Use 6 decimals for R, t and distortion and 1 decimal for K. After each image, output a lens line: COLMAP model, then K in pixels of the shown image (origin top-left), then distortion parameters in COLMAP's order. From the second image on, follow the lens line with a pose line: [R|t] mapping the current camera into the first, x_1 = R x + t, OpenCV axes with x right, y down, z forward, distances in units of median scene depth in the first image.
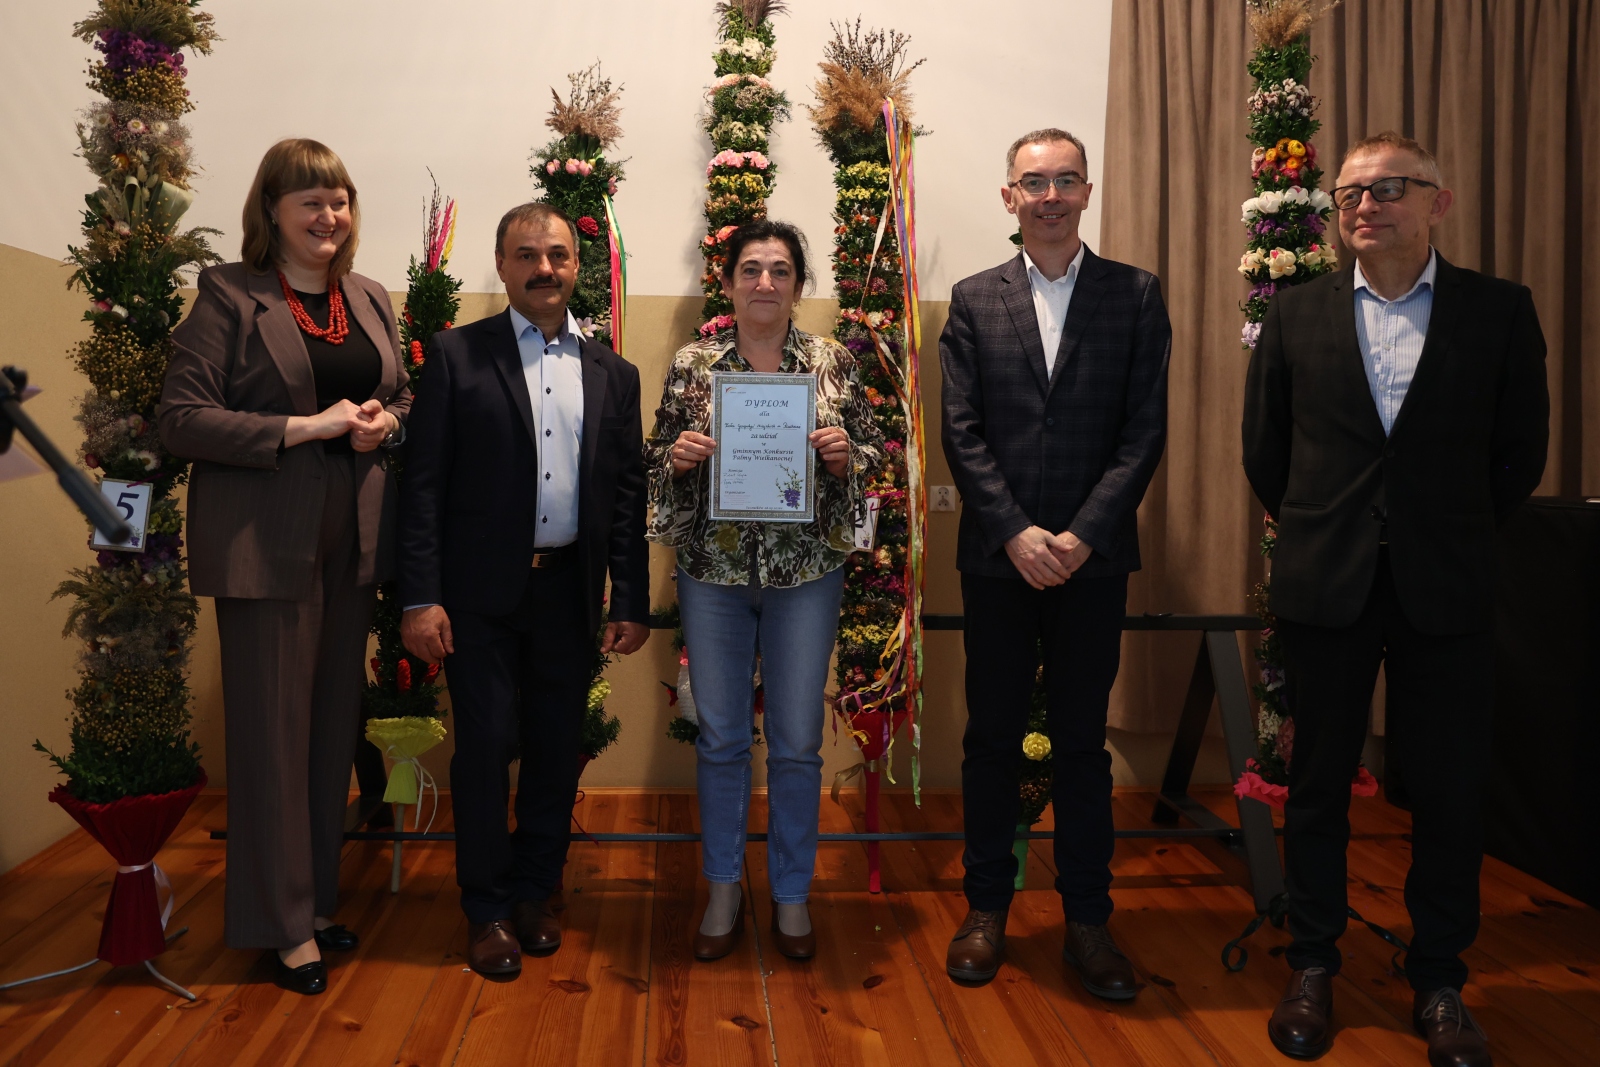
lens RADIAL K [[1248.8, 0, 795.9], [0, 1248.8, 474.1], [0, 0, 1]] dist [-0.092117, 0.082770]
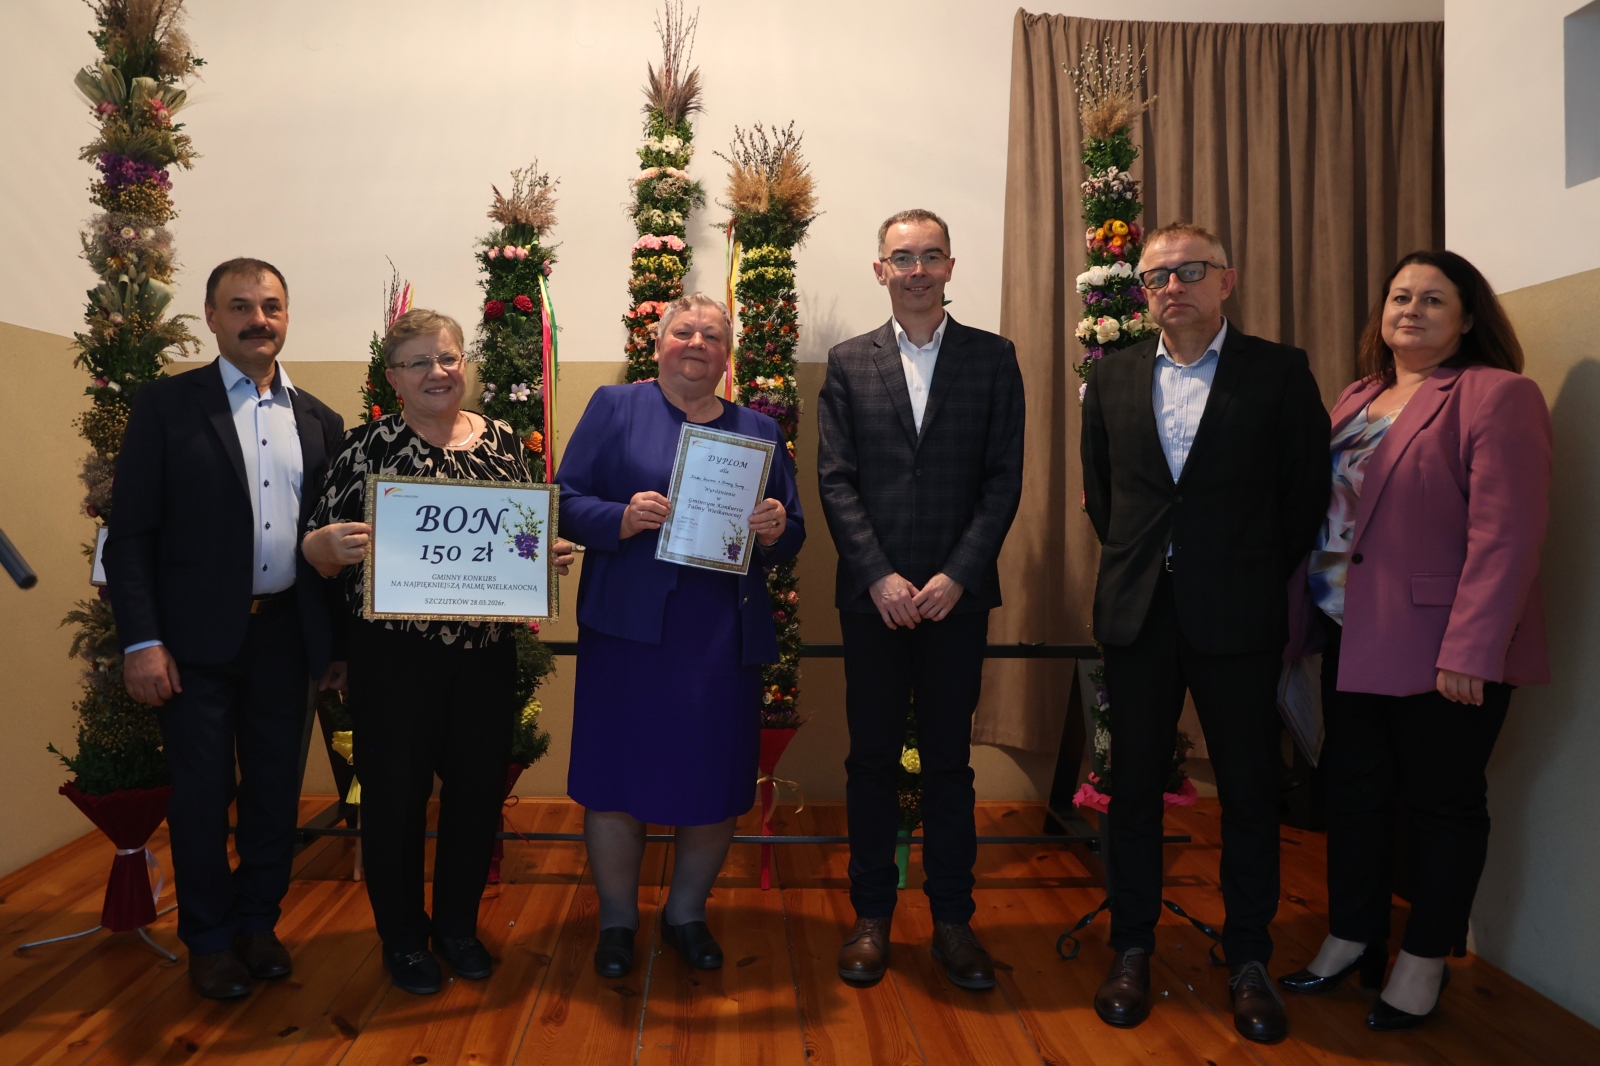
lens RADIAL K [[1190.8, 0, 766.6], [0, 1190.8, 509.1], [0, 0, 1]] dist [-0.112969, 0.079302]
pose [[0.998306, -0.005894, -0.057891, 0.118518], [0.005411, 0.999949, -0.008500, 0.000252], [0.057938, 0.008172, 0.998287, -0.075656]]
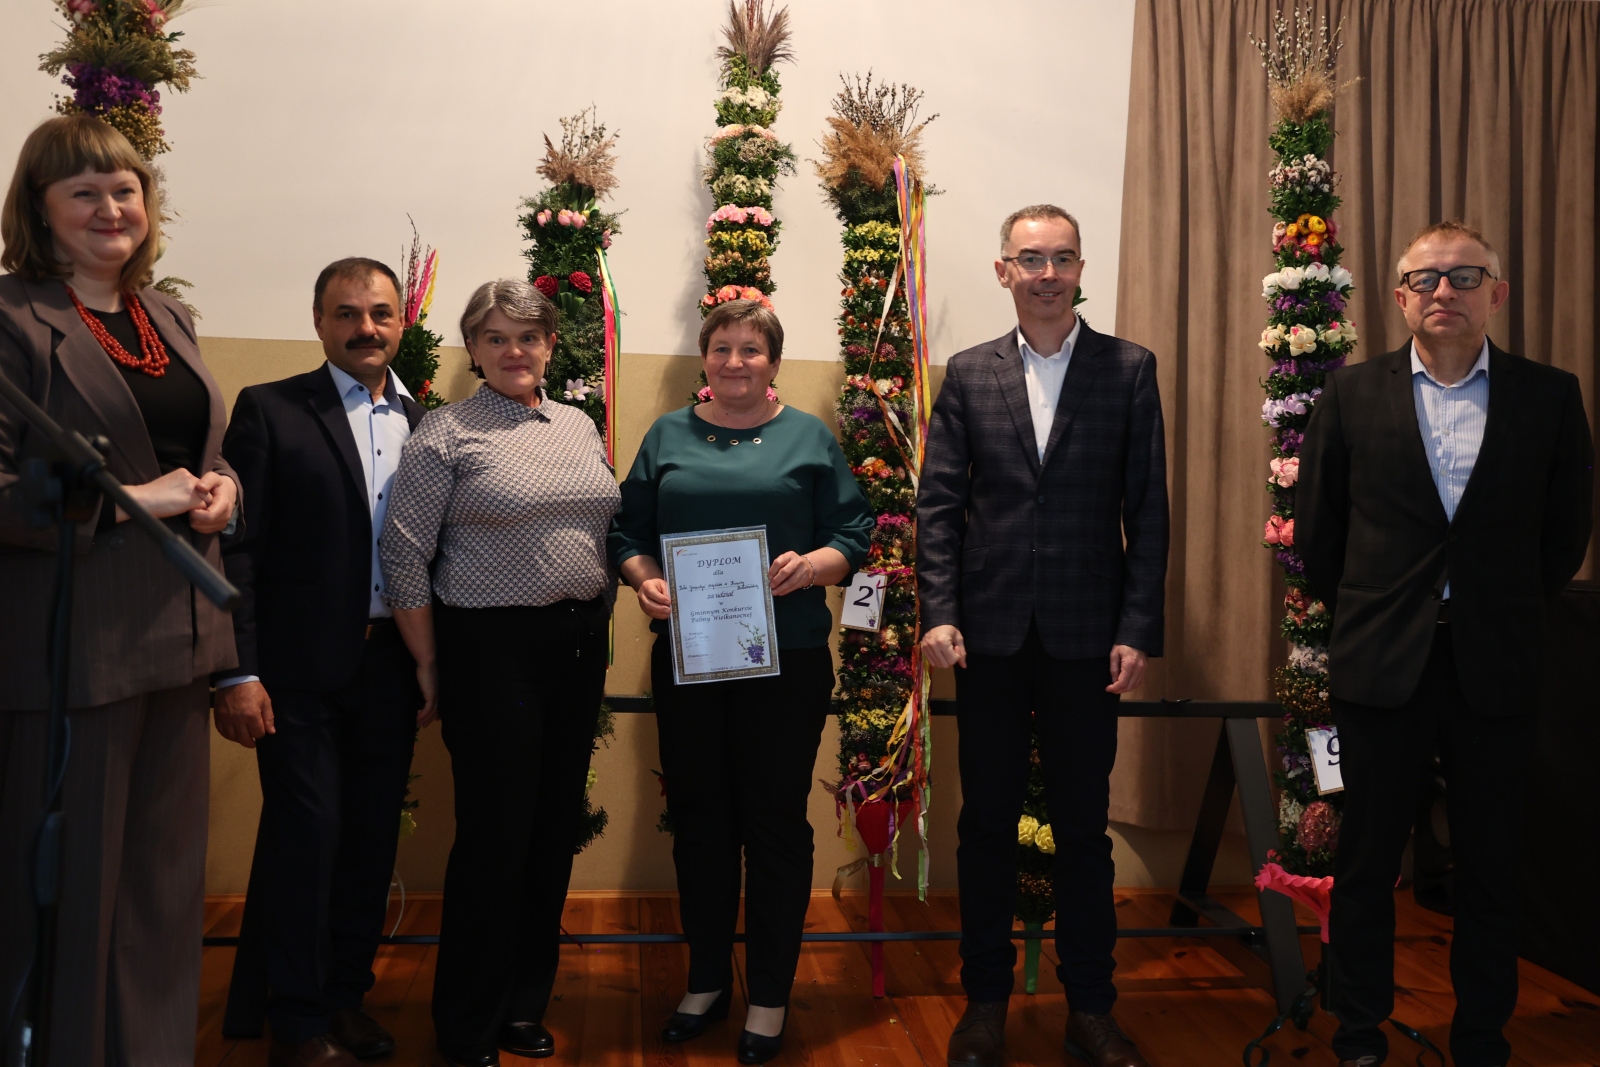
lens RADIAL K [[1441.0, 0, 864.8], [0, 1441.0, 480.1], [0, 0, 1]] dist [-0.059861, 0.076903]
pose [[0.997257, 0.014932, 0.072496, -0.029406], [-0.011589, 0.998860, -0.046318, -0.001925], [-0.073105, 0.045351, 0.996293, -0.092110]]
